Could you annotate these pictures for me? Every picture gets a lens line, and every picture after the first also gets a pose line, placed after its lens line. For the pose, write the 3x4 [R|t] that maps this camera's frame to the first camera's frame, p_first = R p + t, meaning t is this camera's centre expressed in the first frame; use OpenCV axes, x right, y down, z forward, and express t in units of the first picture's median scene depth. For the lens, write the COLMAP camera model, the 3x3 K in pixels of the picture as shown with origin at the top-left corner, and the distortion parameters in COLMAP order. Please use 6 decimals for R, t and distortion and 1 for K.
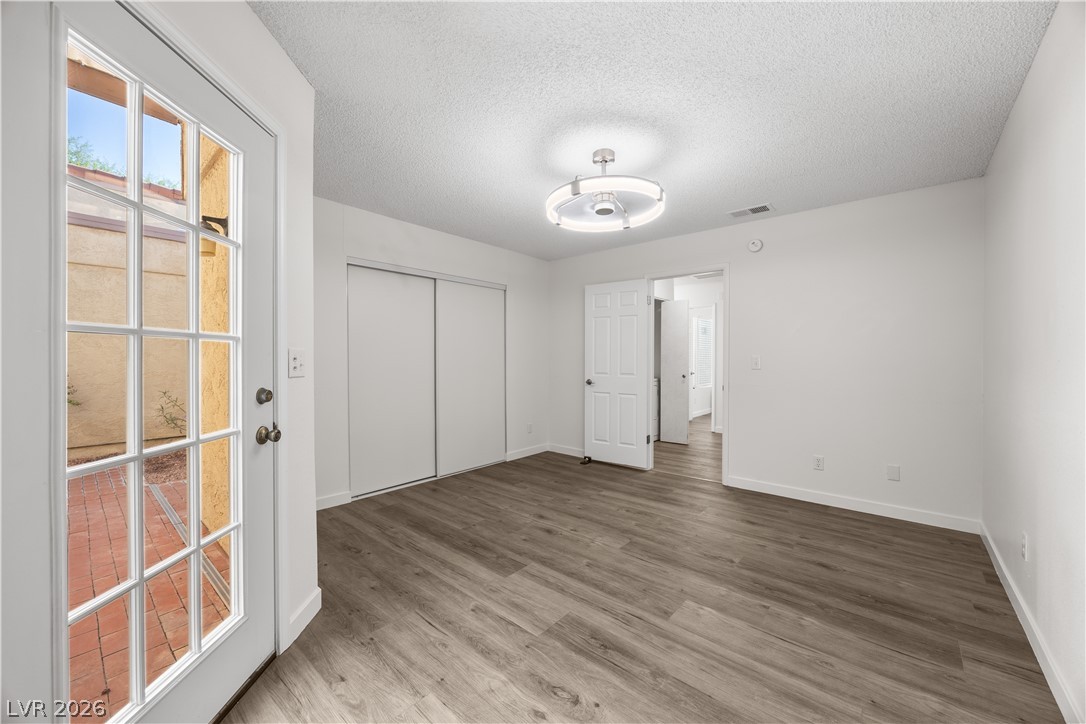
lens RADIAL K [[416.2, 0, 541.4], [0, 416.2, 365.7], [0, 0, 1]] dist [0.014237, 0.000347]
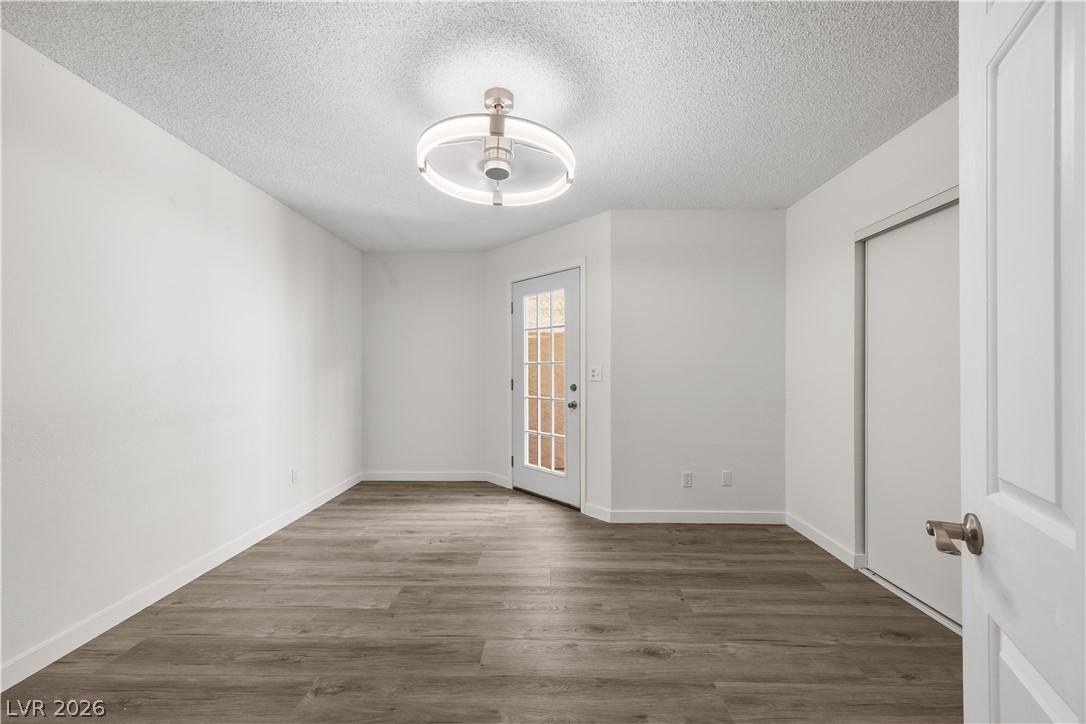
lens RADIAL K [[416.2, 0, 541.4], [0, 416.2, 365.7], [0, 0, 1]] dist [0.014237, 0.000347]
pose [[-0.759445, -0.008340, -0.650518, 0.762992], [-0.010970, 0.999940, -0.000013, -0.034706], [0.650479, 0.007126, -0.759491, 2.104616]]
